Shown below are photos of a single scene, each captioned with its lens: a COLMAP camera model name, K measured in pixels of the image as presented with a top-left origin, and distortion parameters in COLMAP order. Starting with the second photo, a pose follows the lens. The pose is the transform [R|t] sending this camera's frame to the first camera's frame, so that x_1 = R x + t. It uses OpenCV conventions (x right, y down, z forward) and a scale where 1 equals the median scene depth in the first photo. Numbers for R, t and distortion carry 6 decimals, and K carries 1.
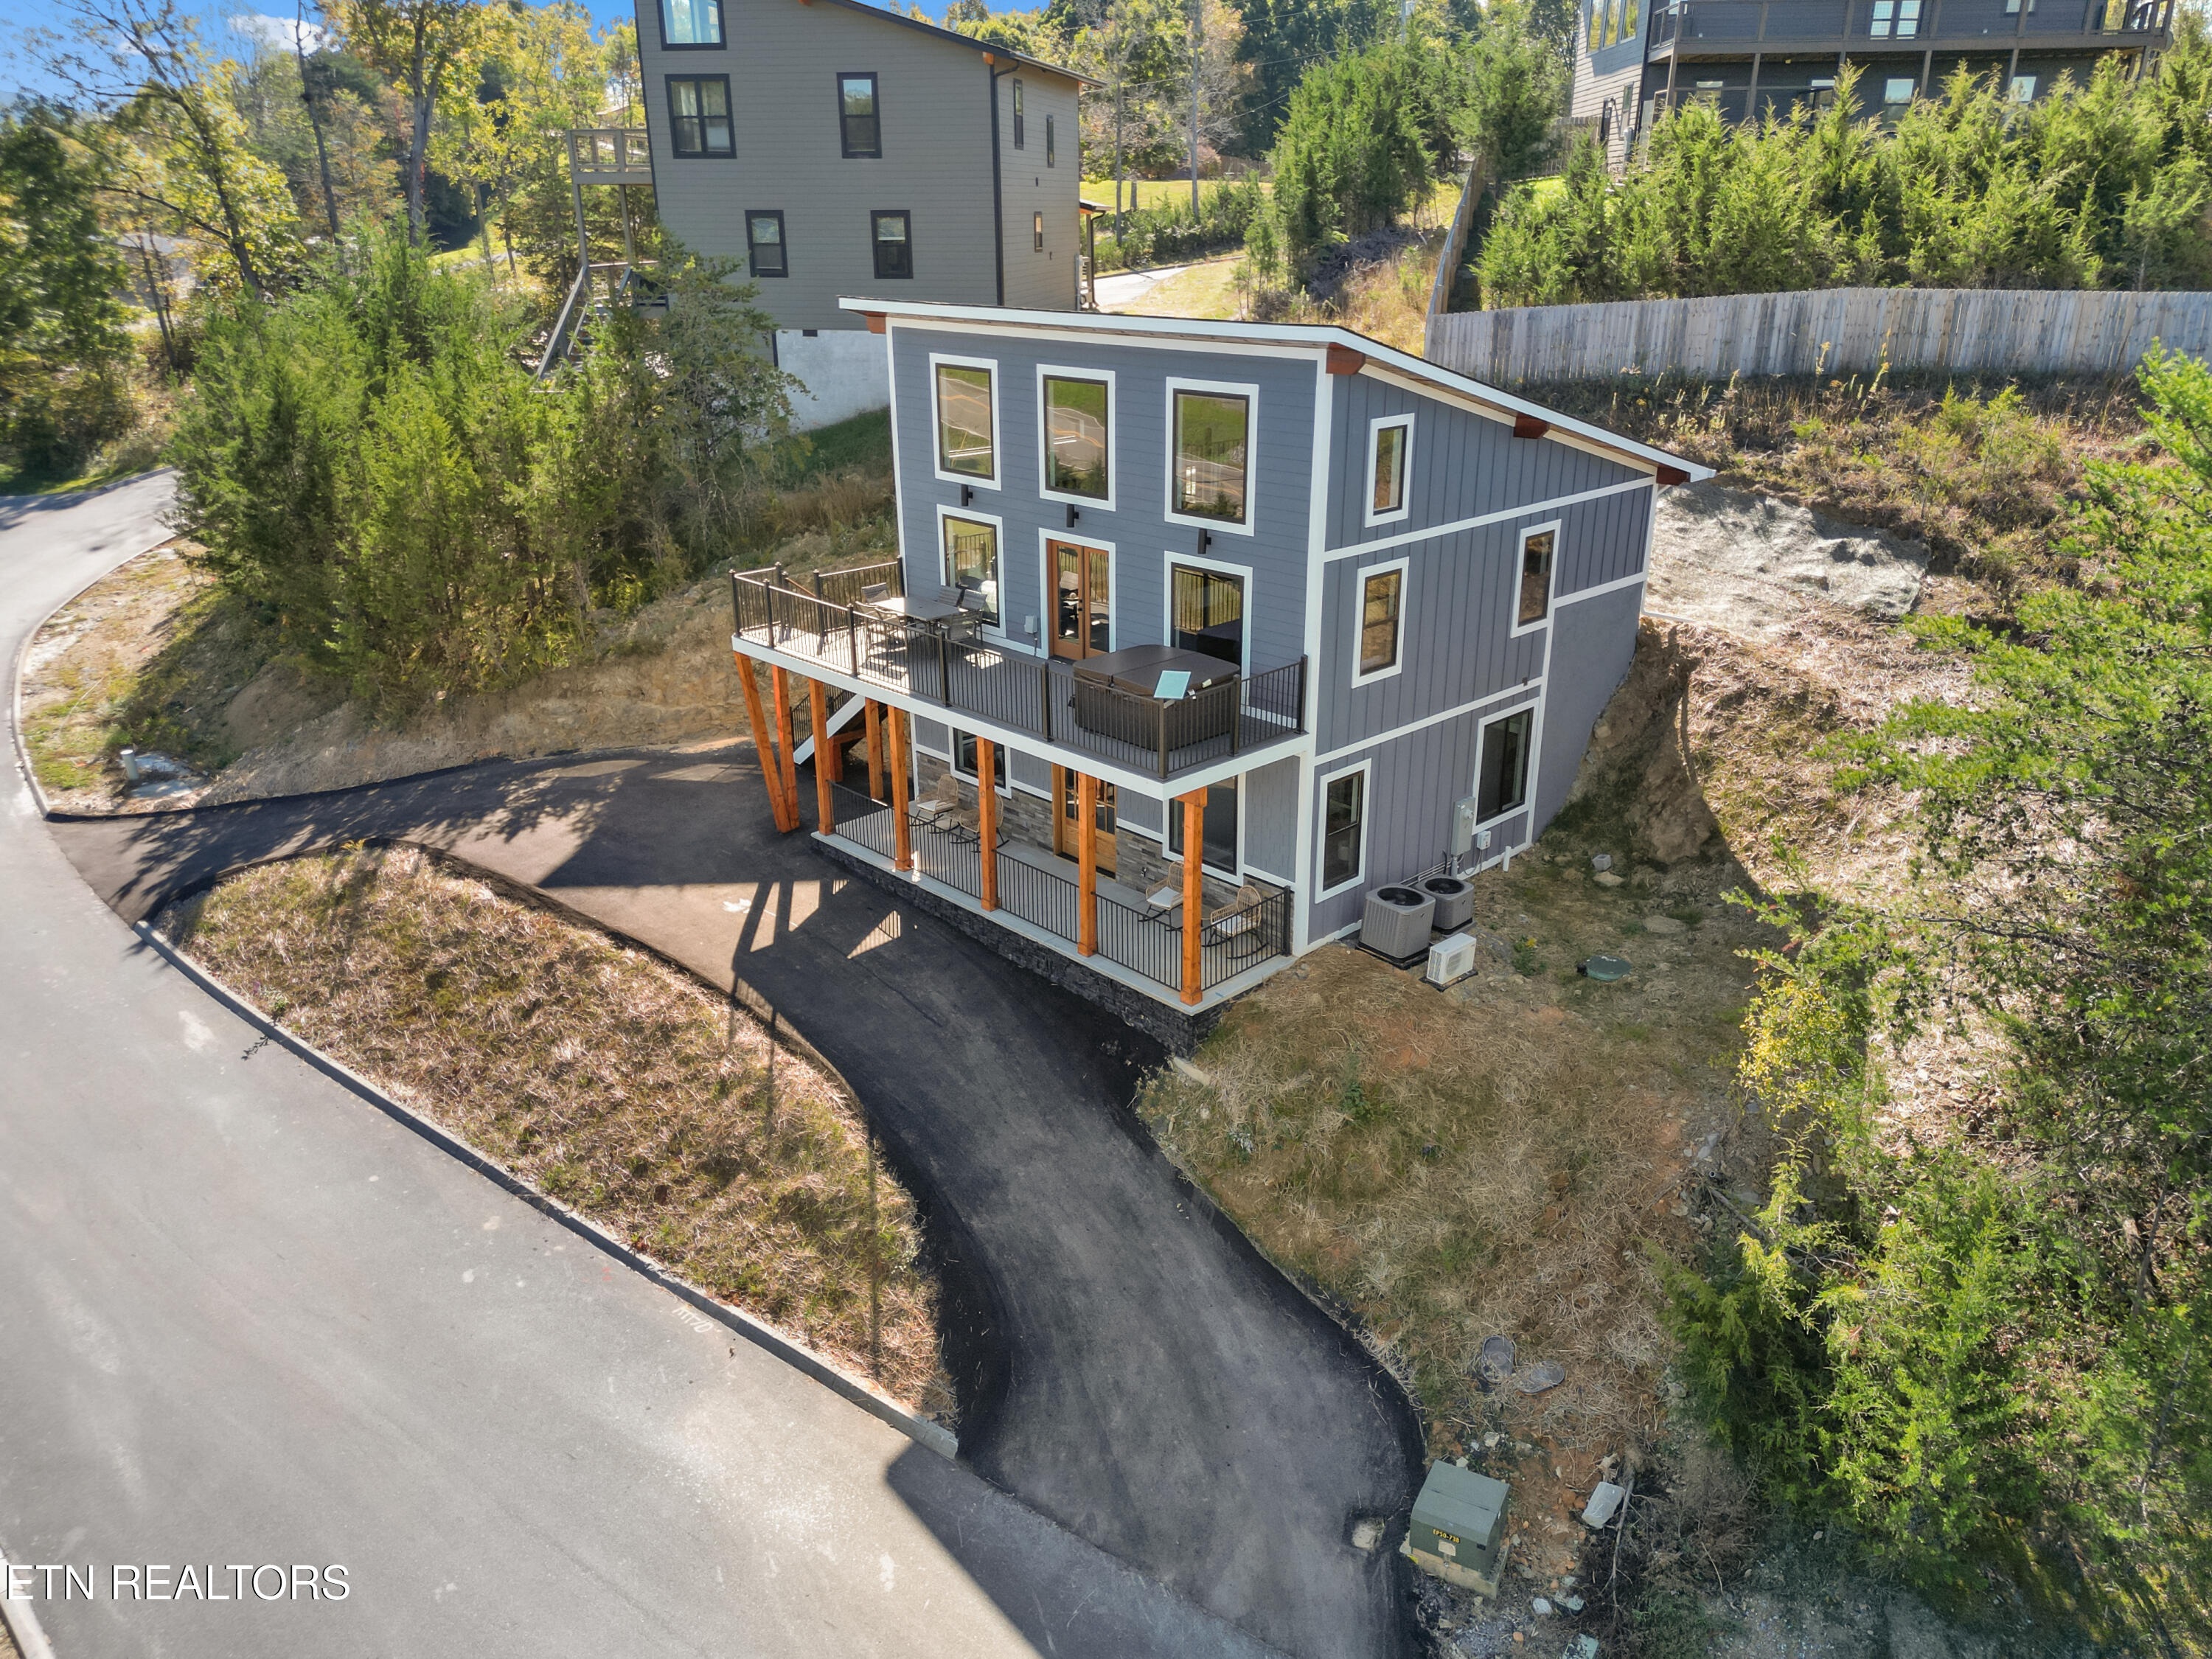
lens RADIAL K [[1556.7, 0, 1115.4], [0, 1556.7, 834.9], [0, 0, 1]] dist [0.103184, -0.147208]
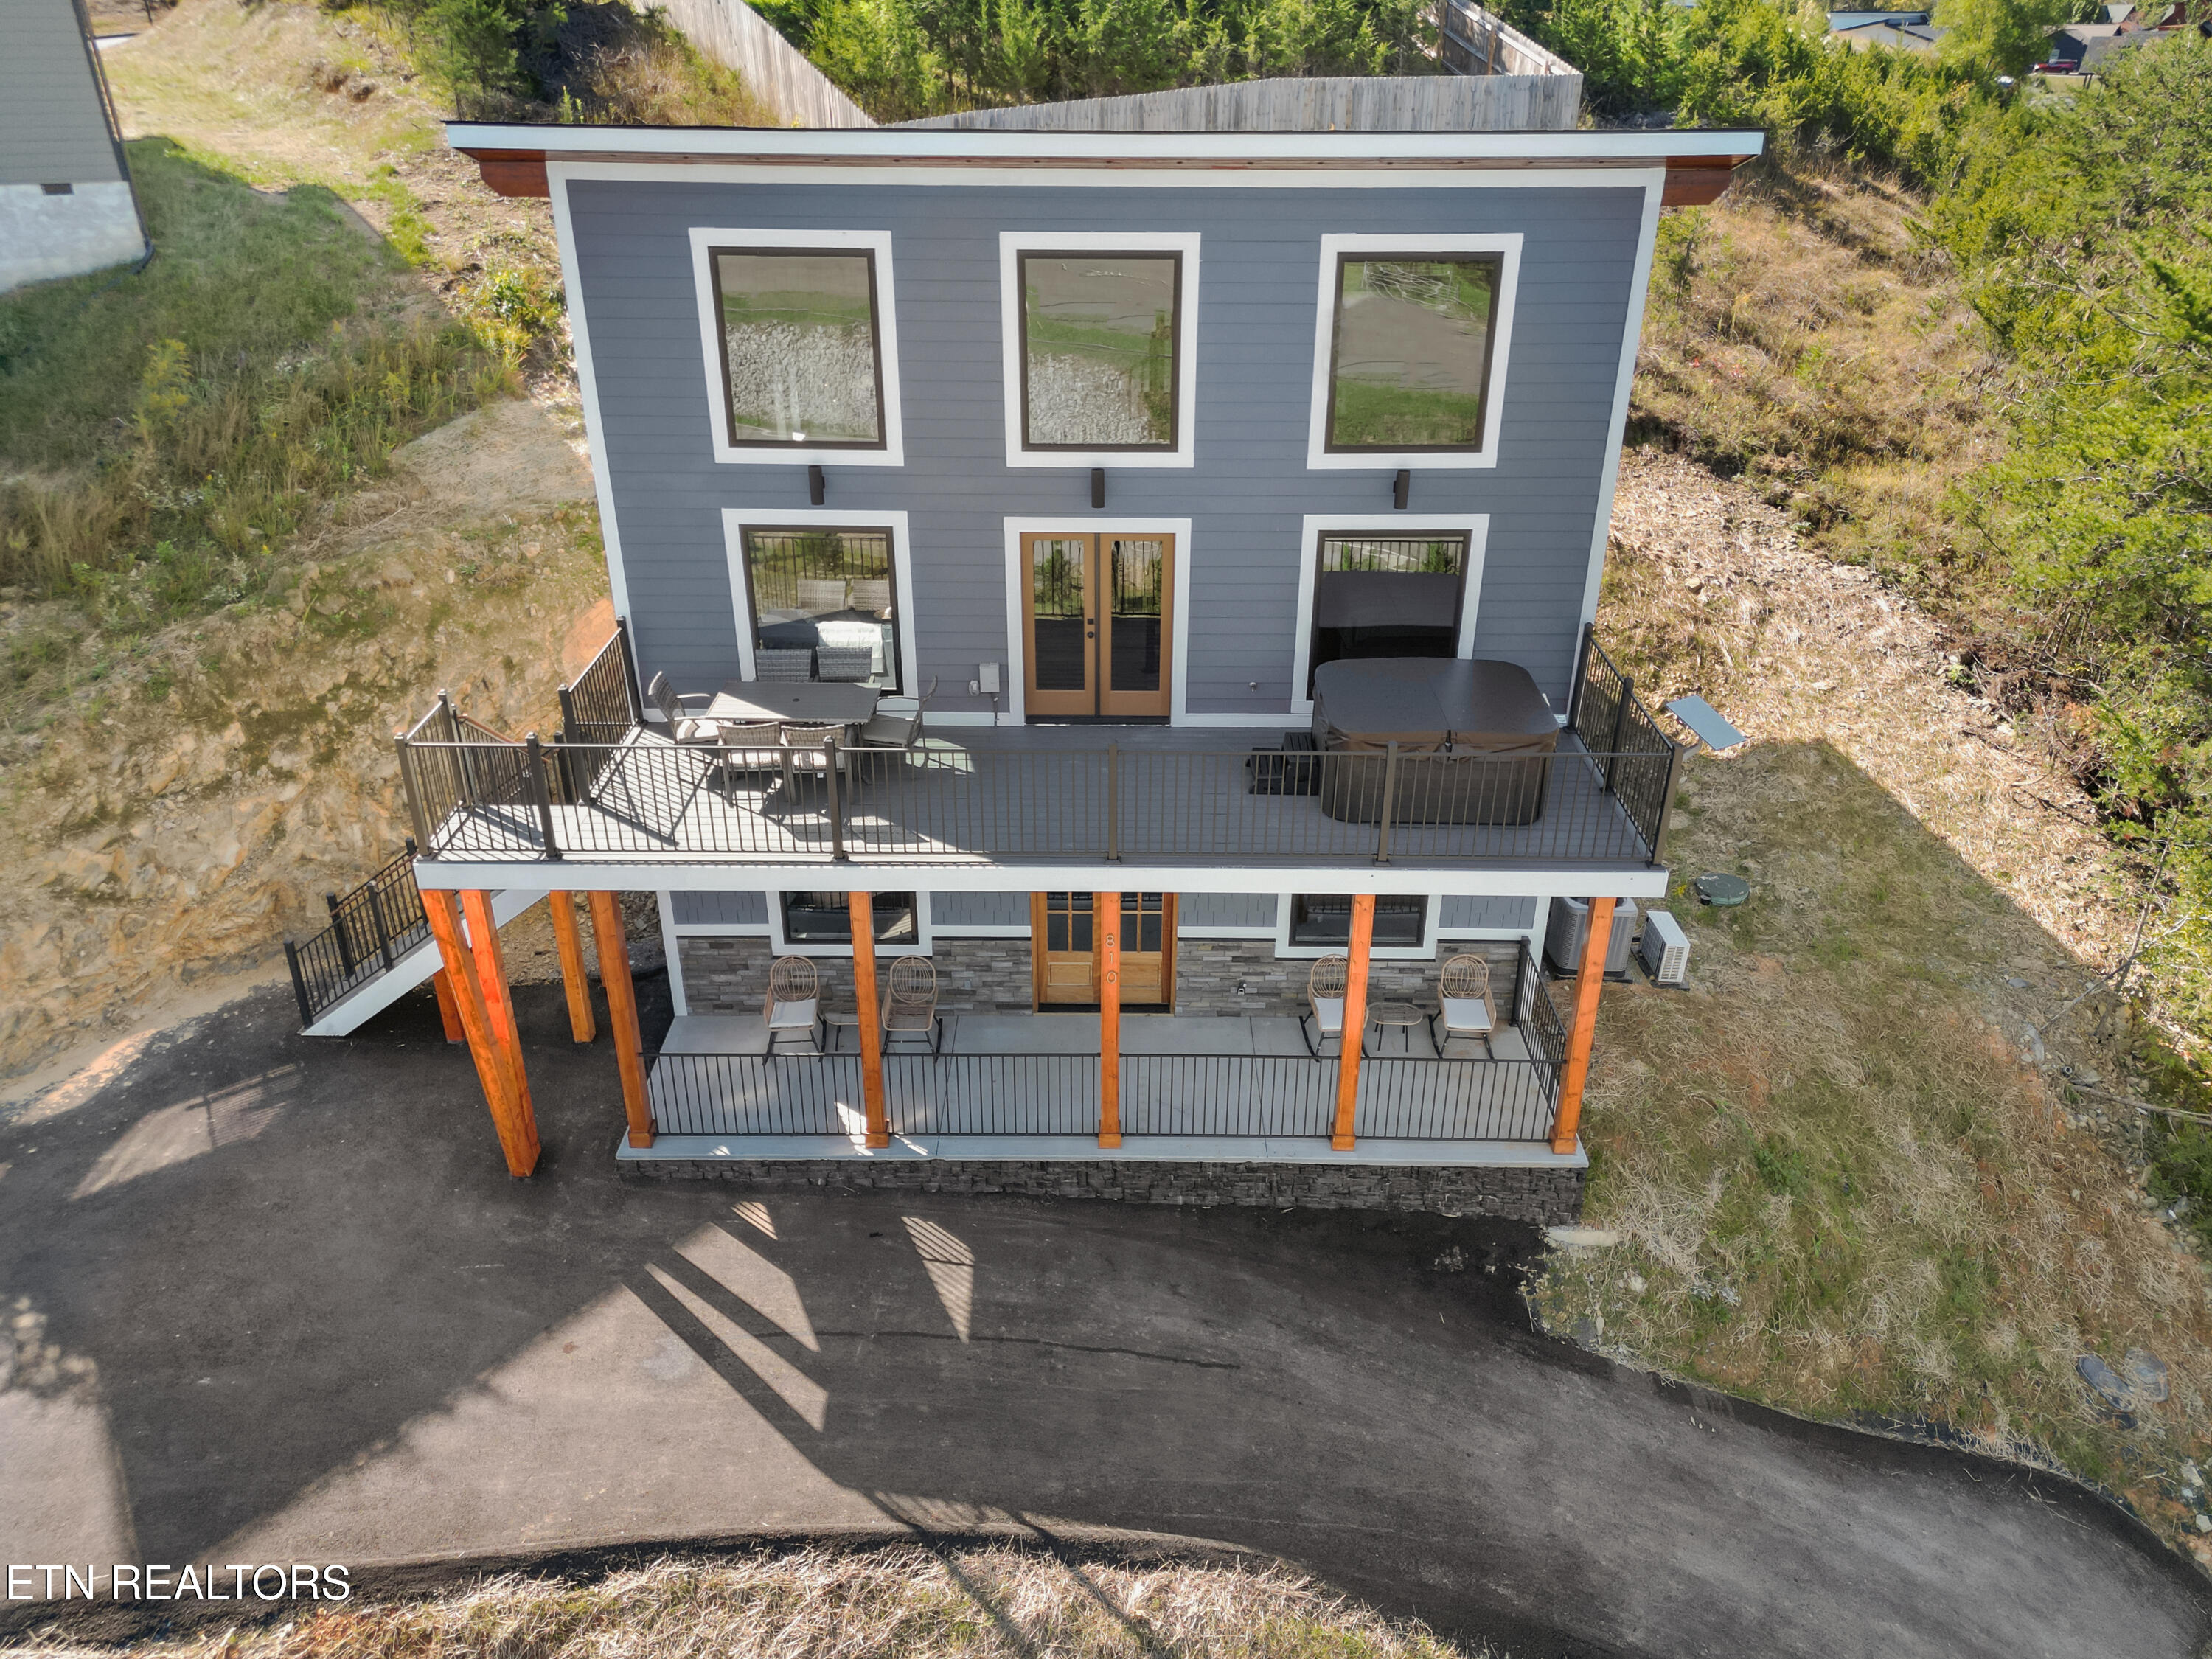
lens RADIAL K [[1557.3, 0, 1111.9], [0, 1557.3, 829.9], [0, 0, 1]] dist [0.053555, -0.042961]
pose [[0.697075, -0.331191, 0.635924, -0.463094], [0.257999, 0.943378, 0.208505, -0.212460], [-0.668972, 0.018724, 0.743052, 0.582377]]
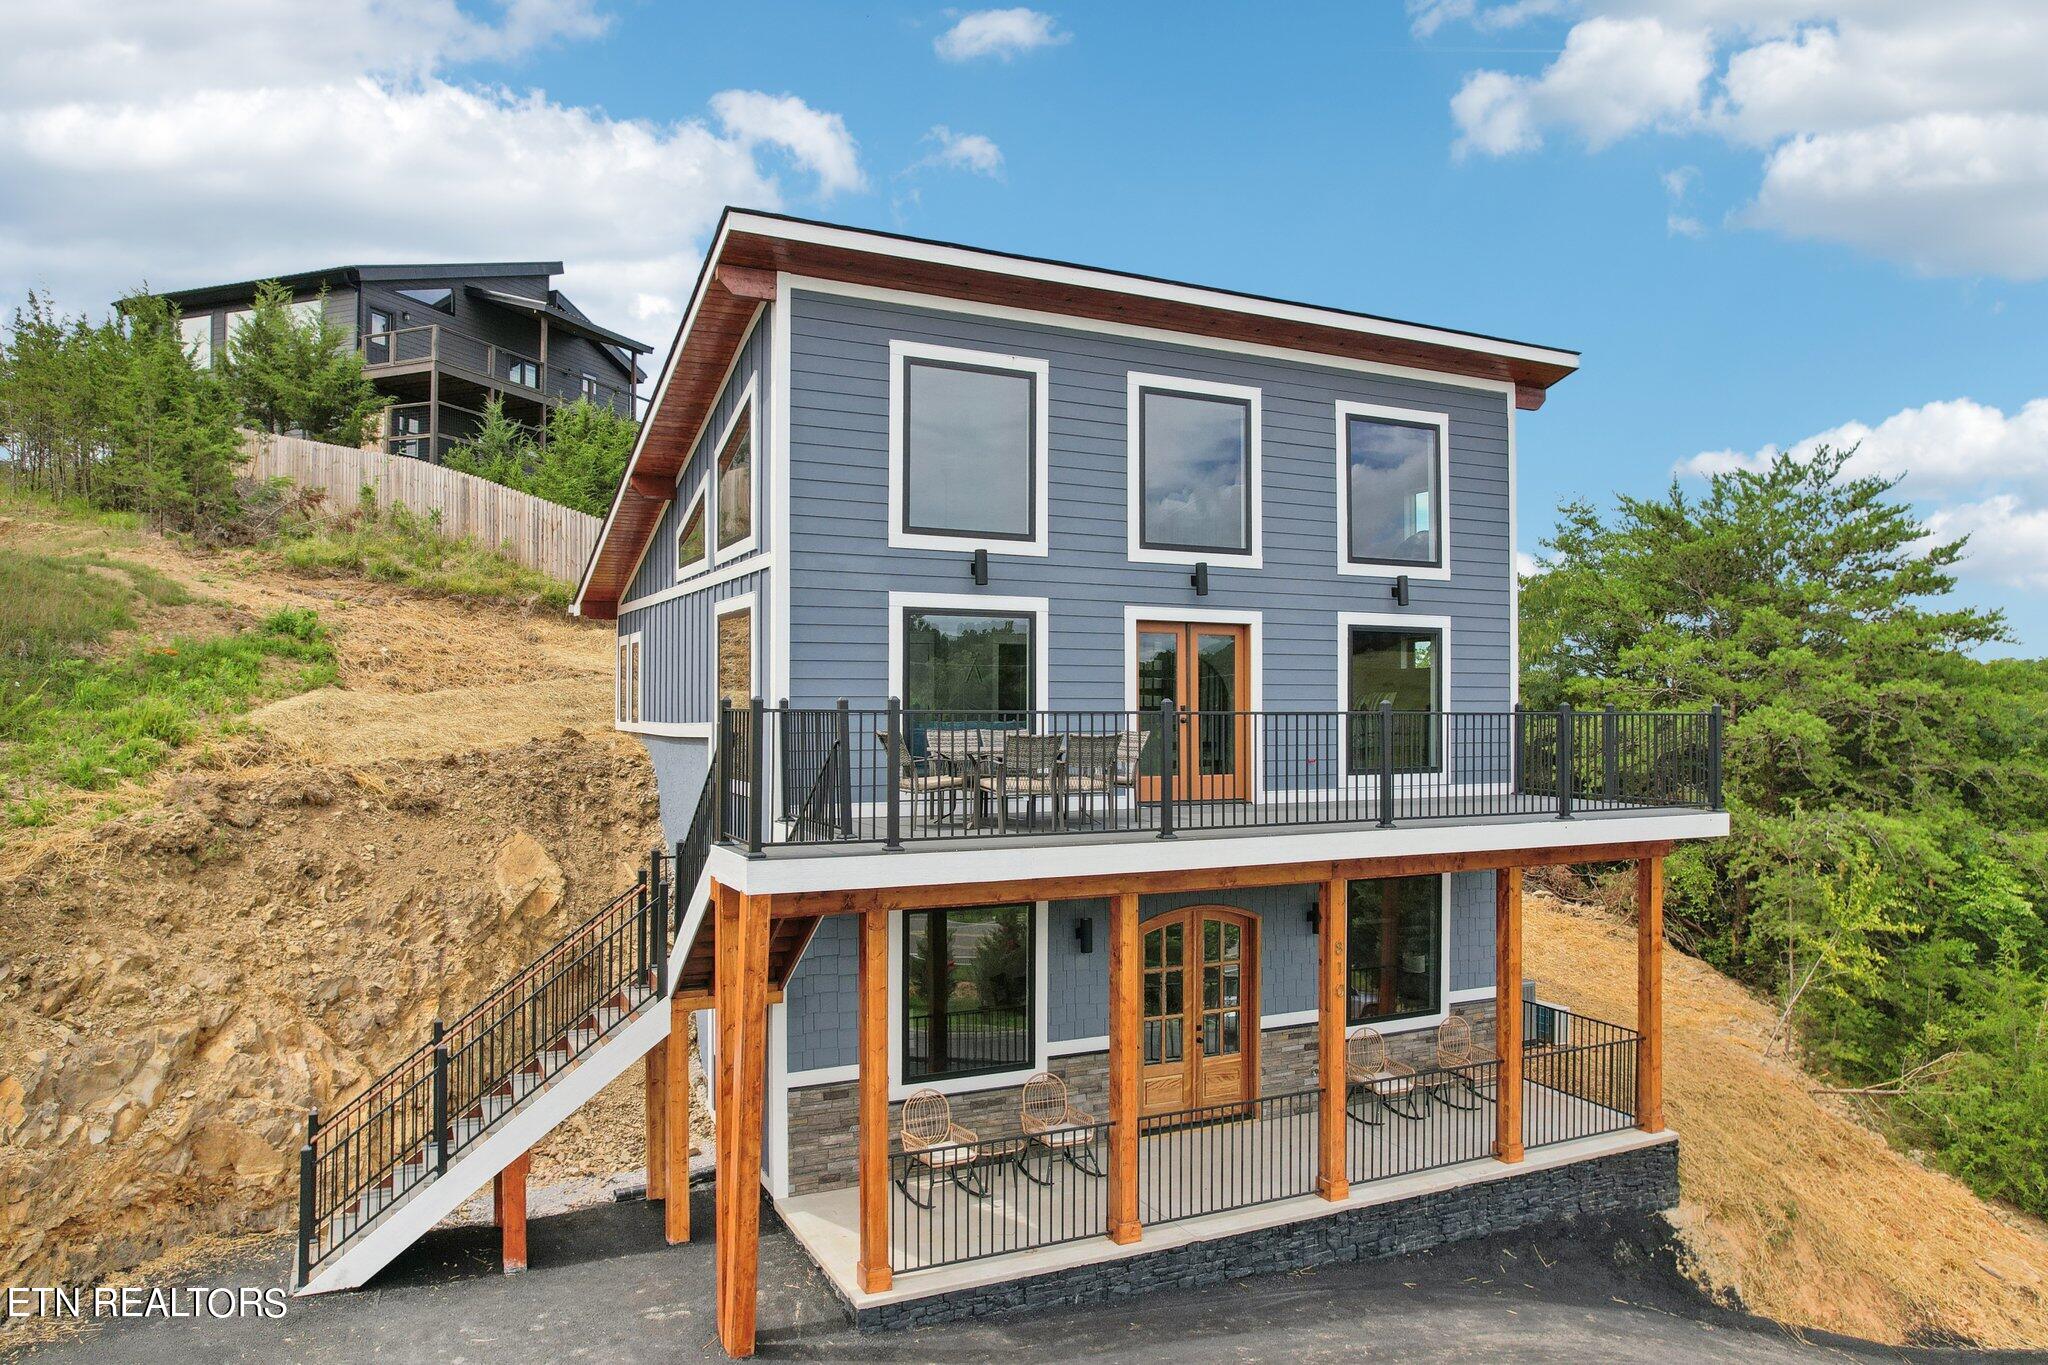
lens RADIAL K [[1350.9, 0, 1024.0], [0, 1350.9, 682.5], [0, 0, 1]] dist [-0.083800, 0.078594]
pose [[0.306191, 0.020706, 0.951745, -0.644206], [0.348021, 0.928125, -0.132156, -0.114987], [-0.886075, 0.371692, 0.276978, 0.960855]]
